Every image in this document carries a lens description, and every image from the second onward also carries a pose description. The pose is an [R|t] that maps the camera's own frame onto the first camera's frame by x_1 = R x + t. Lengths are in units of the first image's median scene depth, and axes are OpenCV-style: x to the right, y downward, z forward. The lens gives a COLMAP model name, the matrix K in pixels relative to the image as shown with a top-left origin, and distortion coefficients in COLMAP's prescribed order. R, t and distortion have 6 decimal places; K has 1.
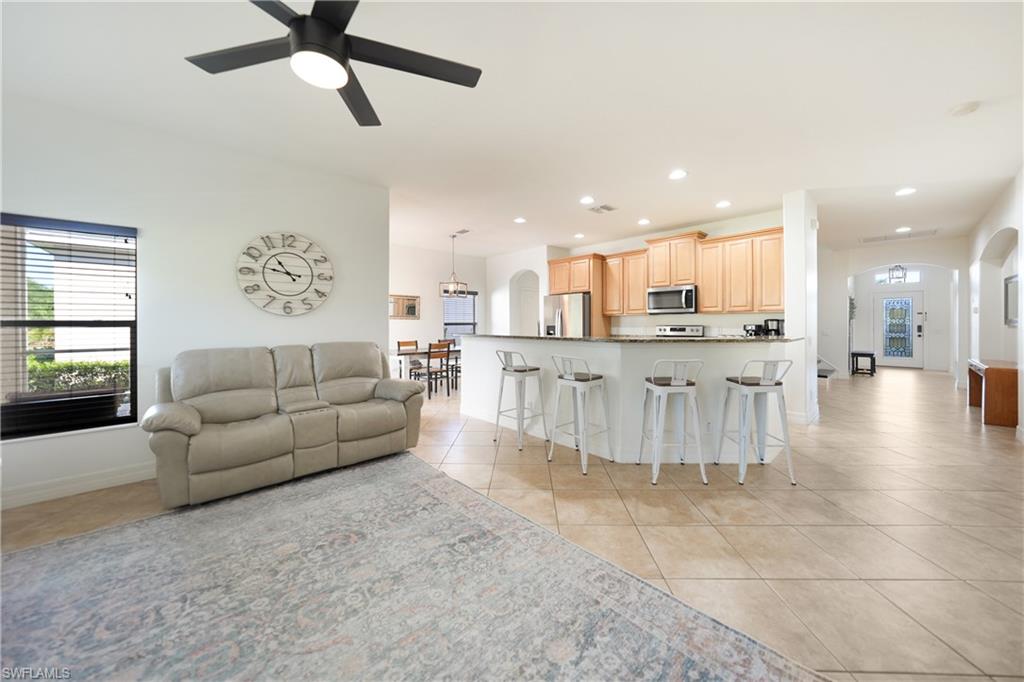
lens RADIAL K [[383.4, 0, 486.4], [0, 383.4, 323.2], [0, 0, 1]] dist [-0.011044, 0.000306]
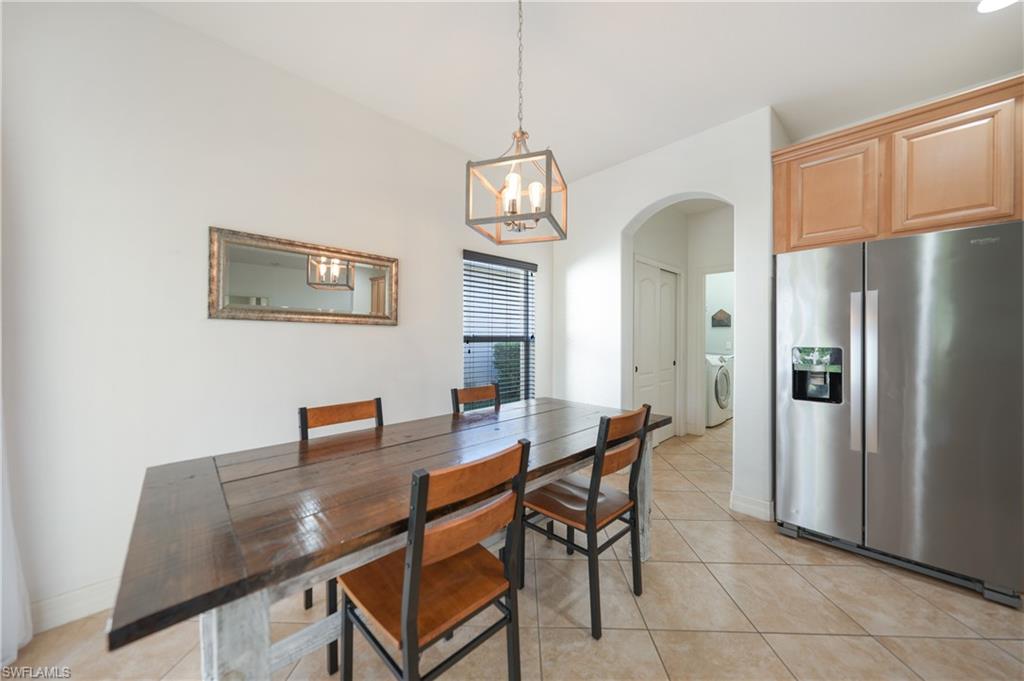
lens RADIAL K [[354.7, 0, 512.0], [0, 354.7, 336.7], [0, 0, 1]] dist [-0.010704, 0.000051]
pose [[0.998300, 0.005518, 0.058028, -0.118857], [-0.005559, 0.999984, 0.000544, -0.000532], [-0.058024, -0.000866, 0.998315, 0.995082]]
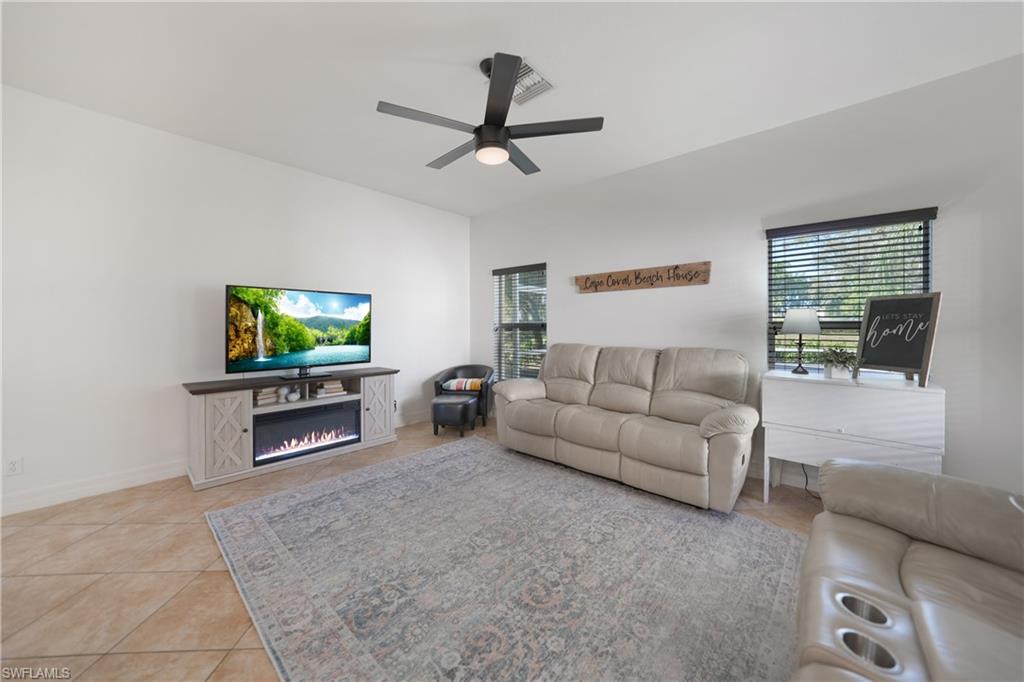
lens RADIAL K [[348.0, 0, 474.7], [0, 348.0, 336.5], [0, 0, 1]] dist [-0.000803, 0.000004]
pose [[-0.997179, 0.009677, -0.074435, -0.083718], [0.007771, 0.999635, 0.025859, -0.000977], [0.074658, 0.025208, -0.996891, 0.751450]]
